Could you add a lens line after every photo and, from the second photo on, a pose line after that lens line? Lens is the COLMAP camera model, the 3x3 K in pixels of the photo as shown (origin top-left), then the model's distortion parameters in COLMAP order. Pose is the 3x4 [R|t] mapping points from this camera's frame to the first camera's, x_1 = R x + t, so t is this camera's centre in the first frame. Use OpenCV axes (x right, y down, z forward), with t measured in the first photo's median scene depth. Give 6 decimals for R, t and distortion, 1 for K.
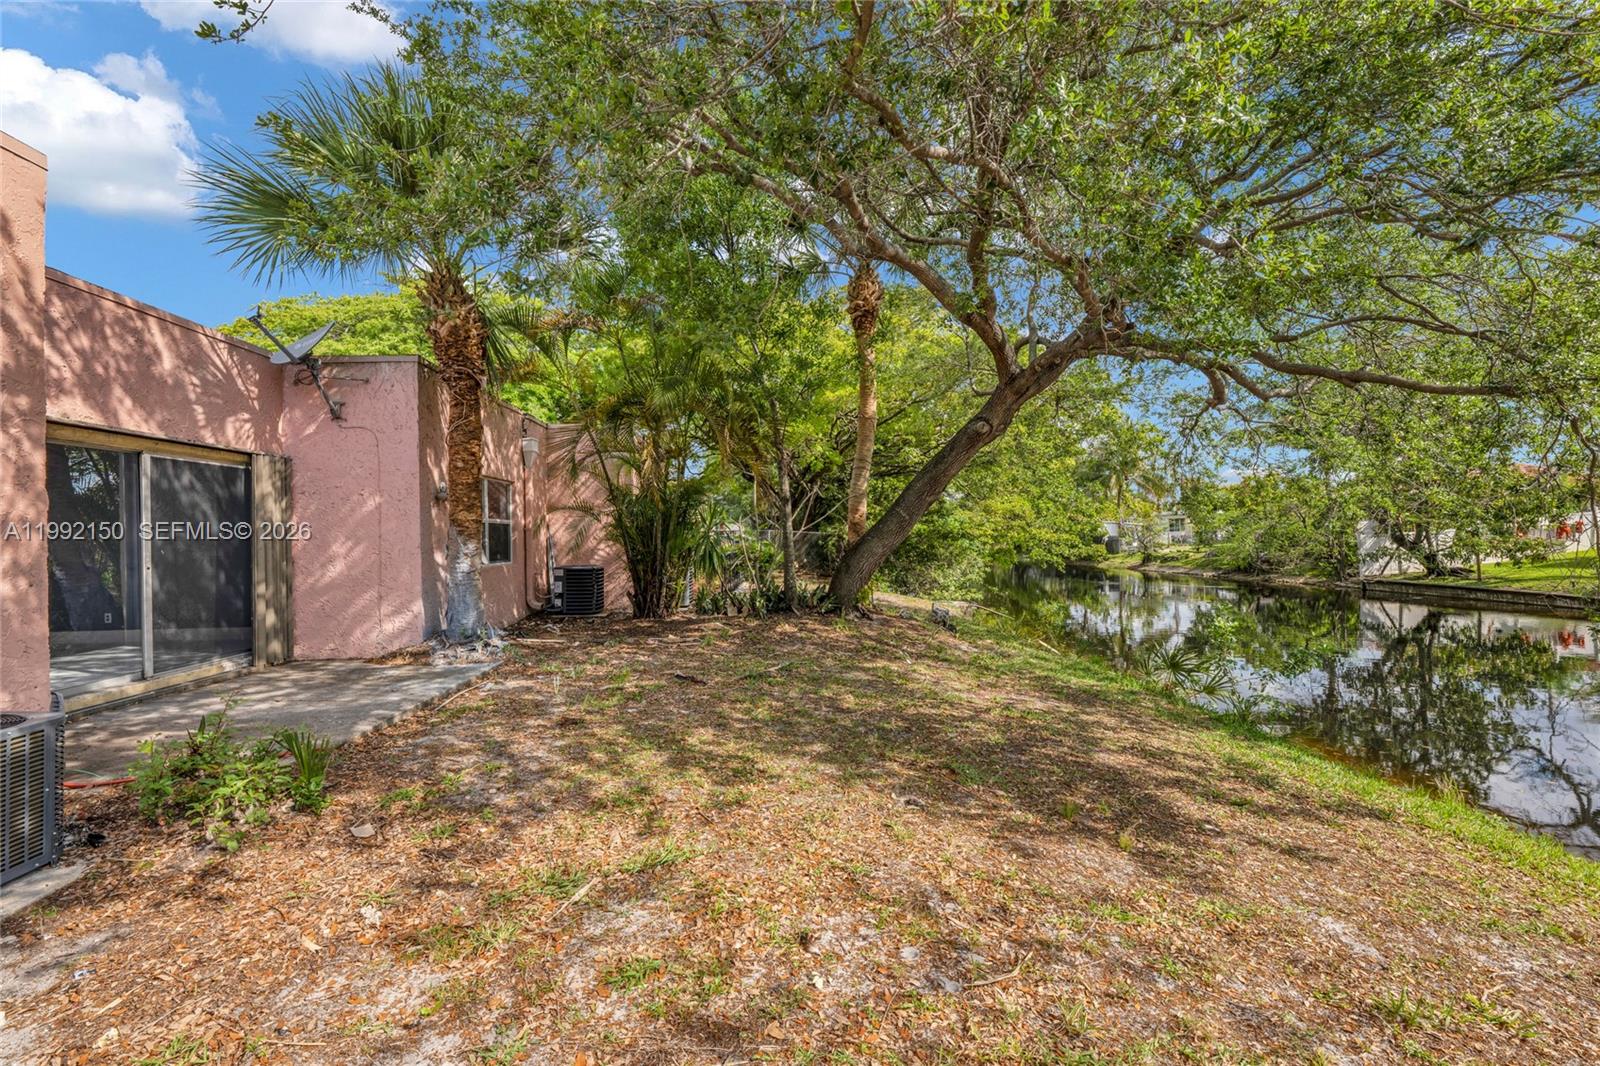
lens RADIAL K [[650.7, 0, 799.2], [0, 650.7, 535.1], [0, 0, 1]] dist [-0.013806, 0.014167]
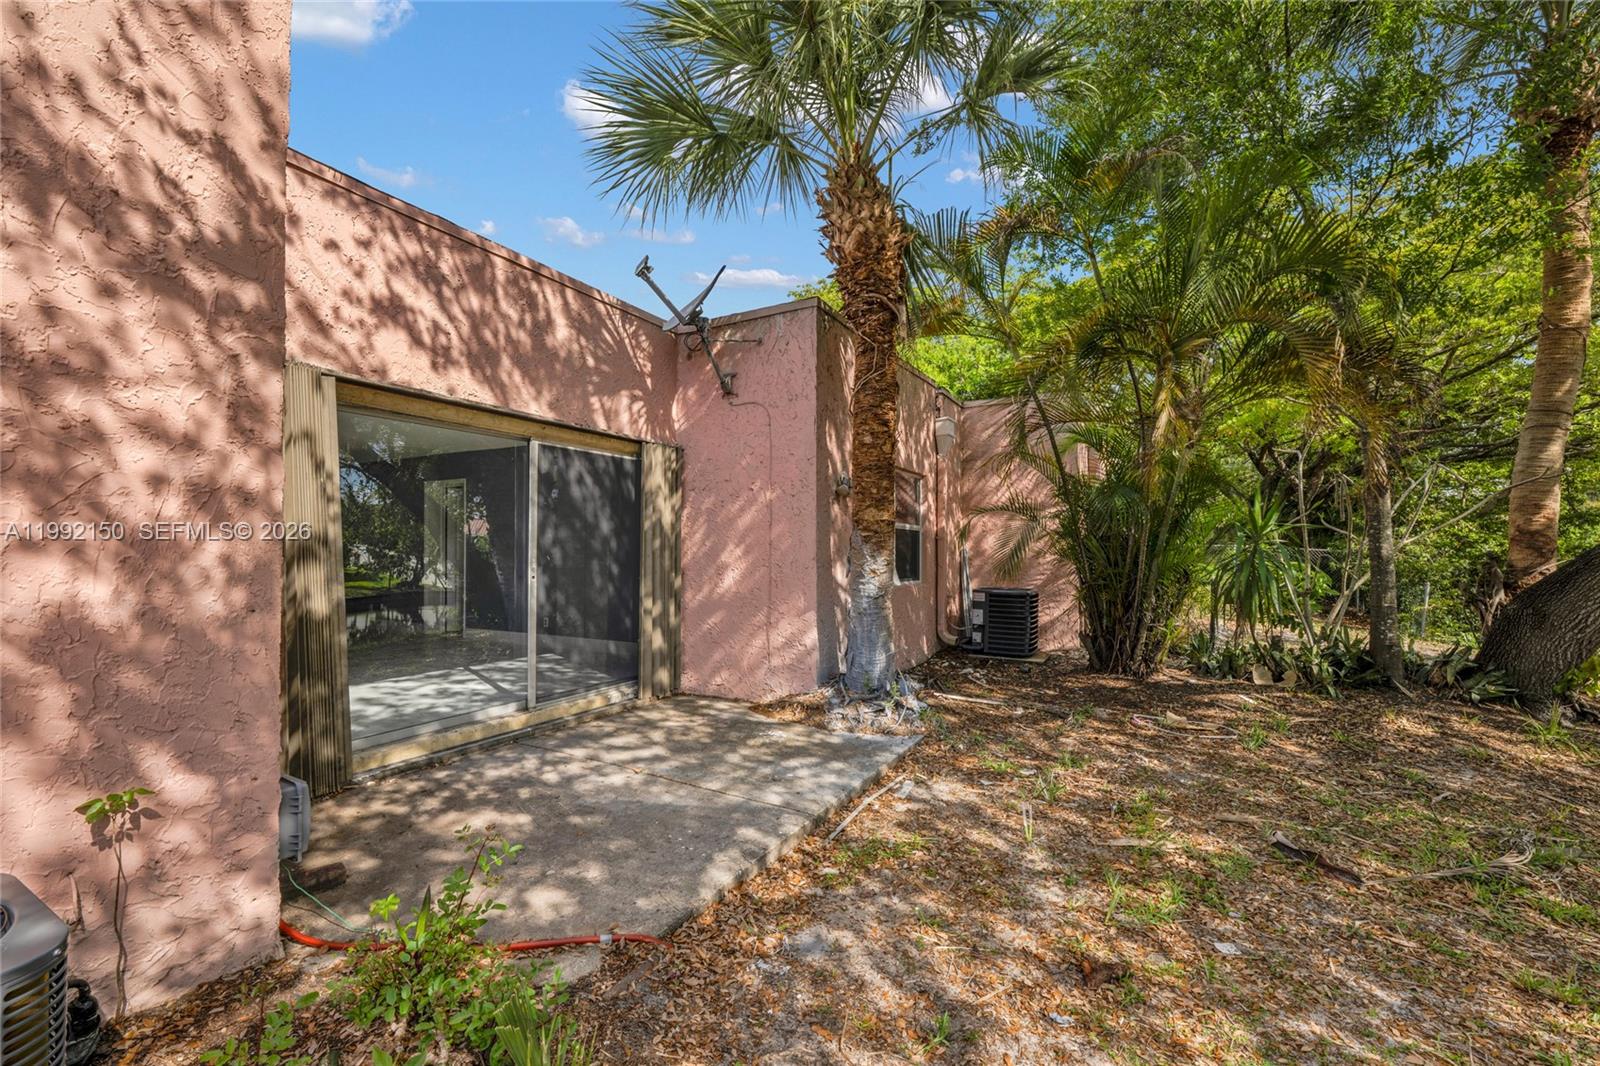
lens RADIAL K [[636.9, 0, 788.2], [0, 636.9, 533.8], [0, 0, 1]] dist [0.001021, 0.000223]
pose [[0.835792, 0.002960, -0.549038, -0.226802], [-0.017206, 0.999636, -0.020802, 0.006669], [0.548777, 0.026833, 0.835538, 0.400673]]
